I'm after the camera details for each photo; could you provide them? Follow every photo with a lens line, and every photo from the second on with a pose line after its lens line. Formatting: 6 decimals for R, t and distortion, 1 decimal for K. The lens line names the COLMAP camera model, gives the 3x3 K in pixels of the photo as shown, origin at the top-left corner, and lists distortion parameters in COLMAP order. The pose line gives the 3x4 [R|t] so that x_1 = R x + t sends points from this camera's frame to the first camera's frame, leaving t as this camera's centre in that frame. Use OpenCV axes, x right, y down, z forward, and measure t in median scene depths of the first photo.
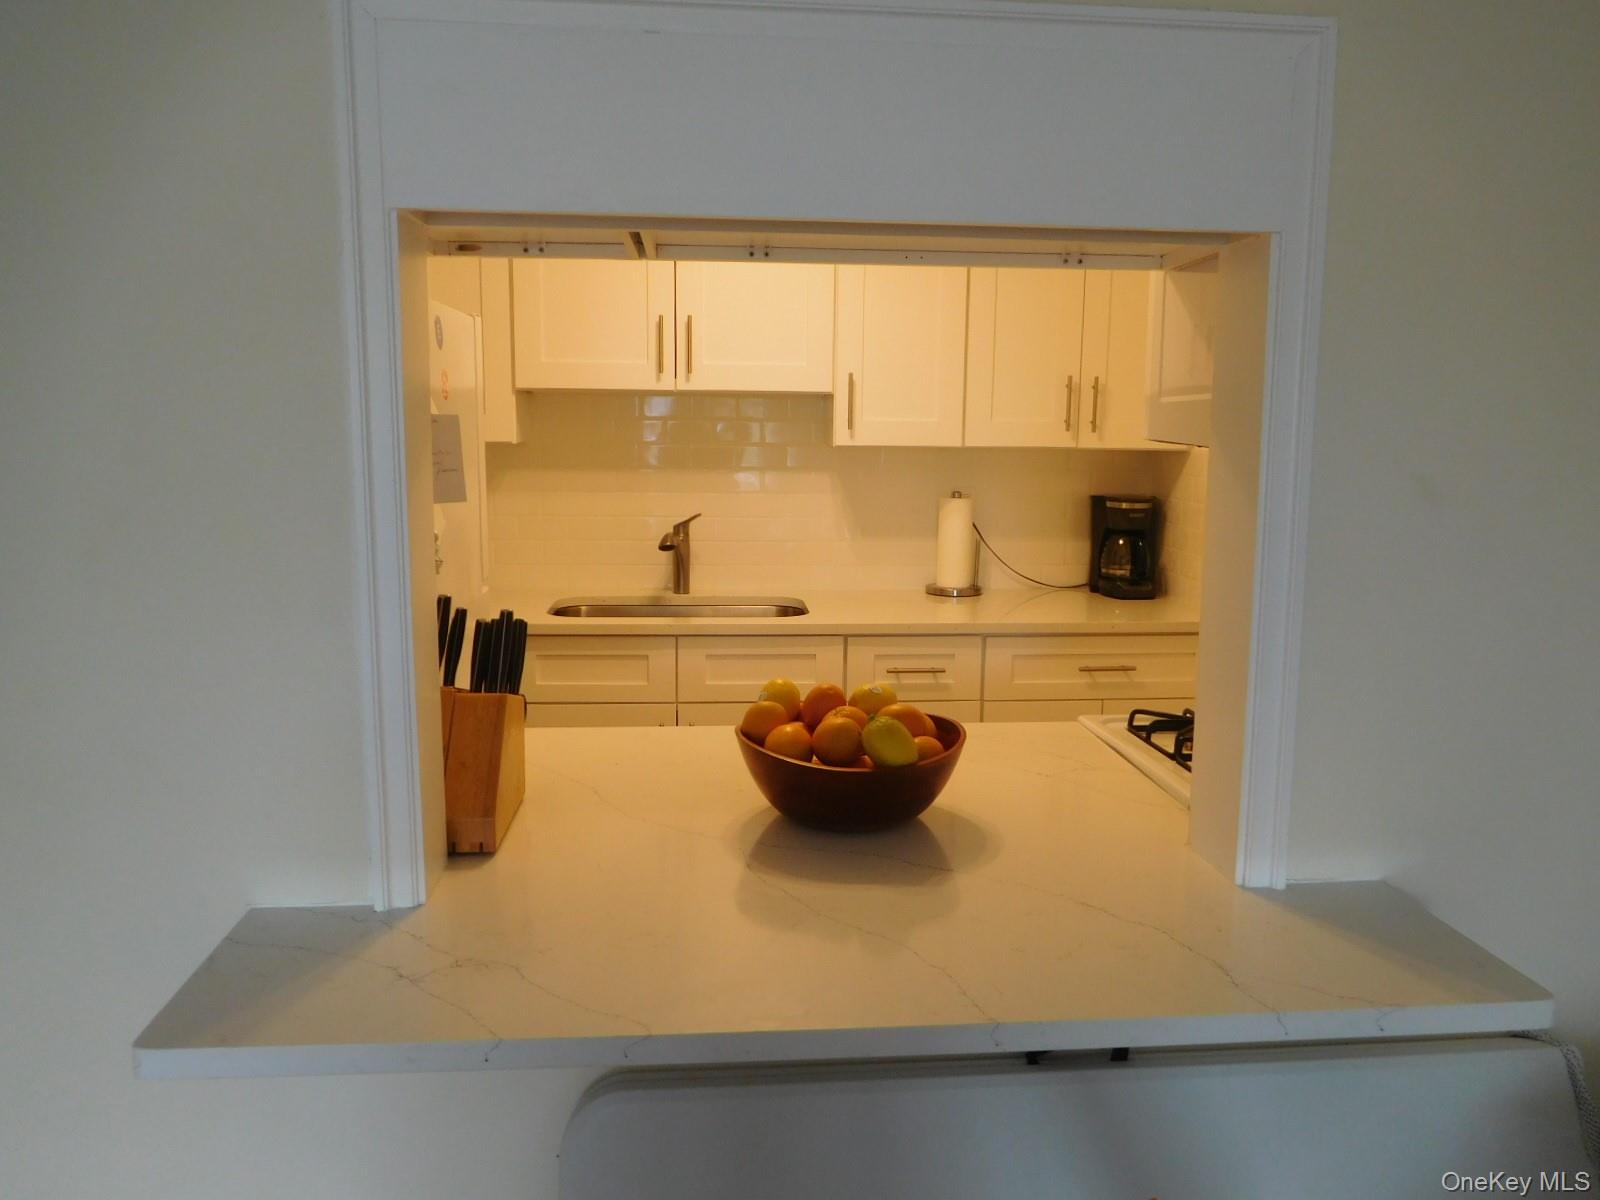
lens RADIAL K [[1175.5, 0, 755.2], [0, 1175.5, 598.3], [0, 0, 1]] dist [-0.005089, -0.001136]
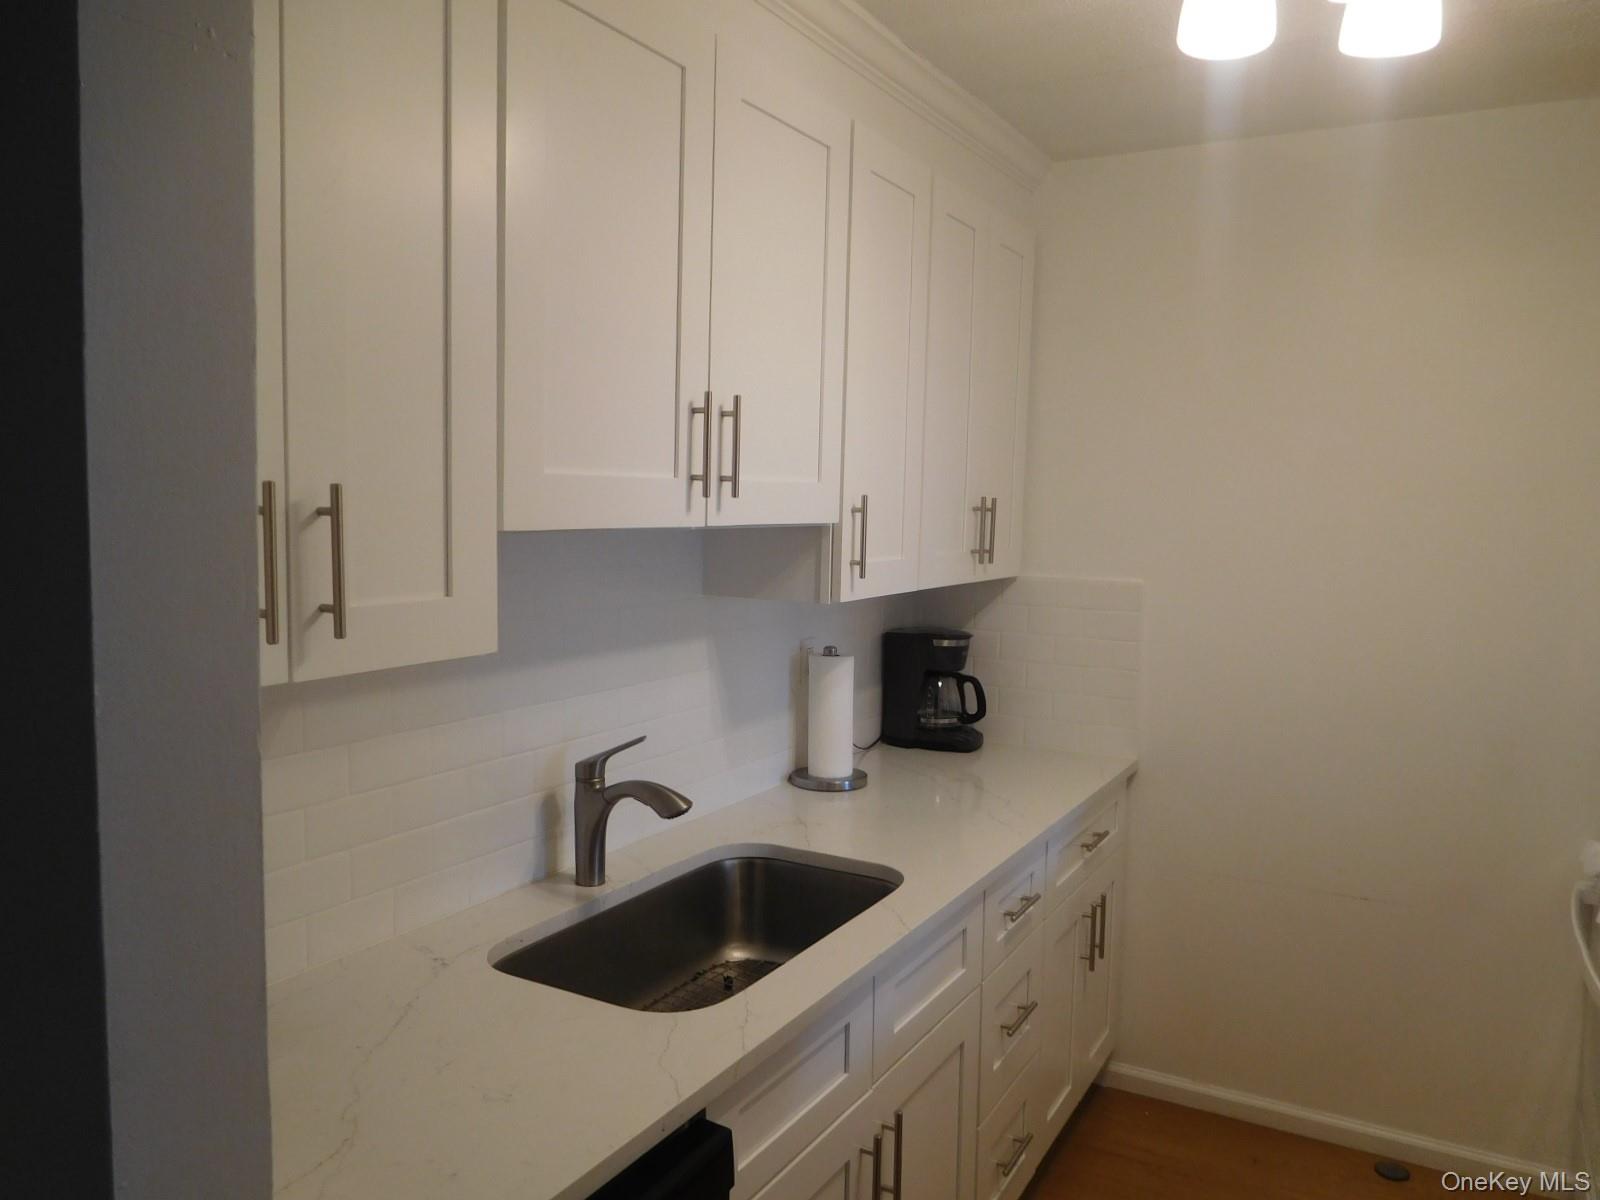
lens RADIAL K [[1175.5, 0, 755.2], [0, 1175.5, 598.3], [0, 0, 1]] dist [-0.005089, -0.001136]
pose [[0.581727, -0.075120, 0.809908, -0.487659], [0.134133, 0.990953, -0.004431, -0.133587], [-0.802248, 0.111213, 0.586541, 0.639301]]
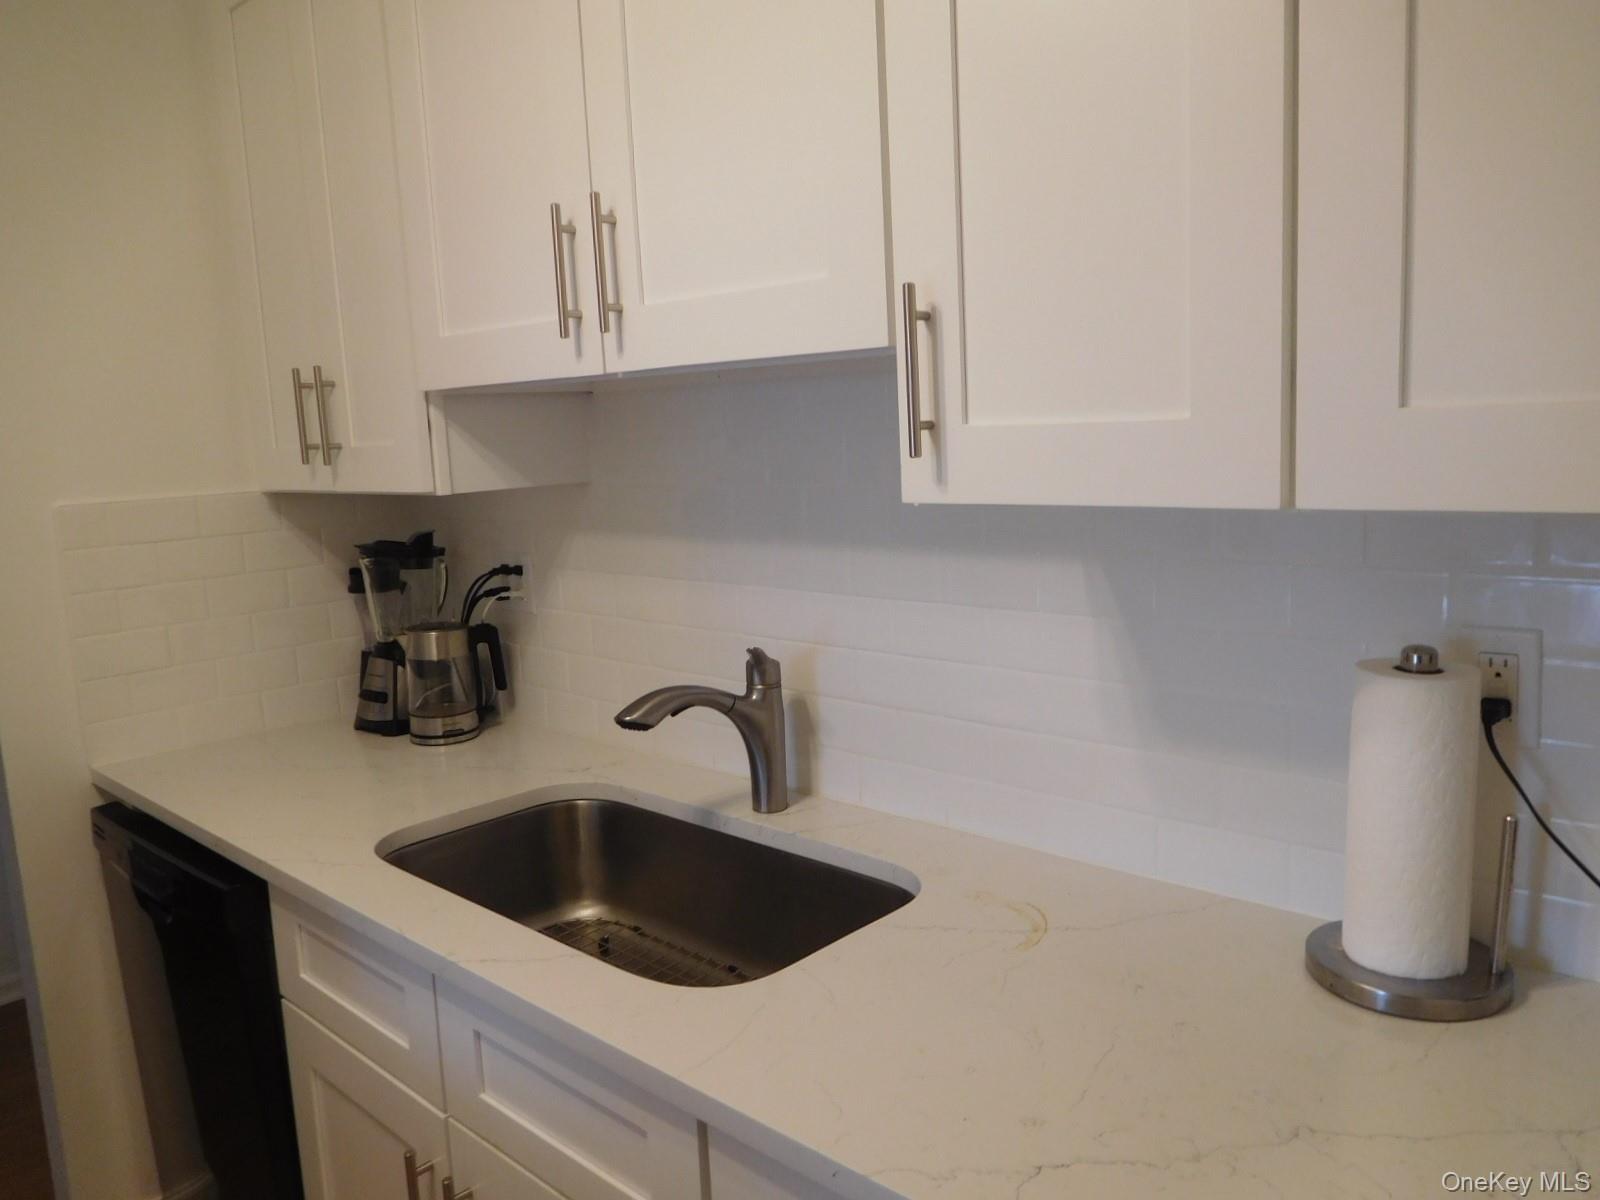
lens RADIAL K [[1175.5, 0, 755.2], [0, 1175.5, 598.3], [0, 0, 1]] dist [-0.005089, -0.001136]
pose [[0.670298, 0.071942, -0.738596, 0.293449], [-0.065216, 0.997150, 0.037940, -0.111366], [0.739221, 0.022737, 0.673079, 0.730909]]
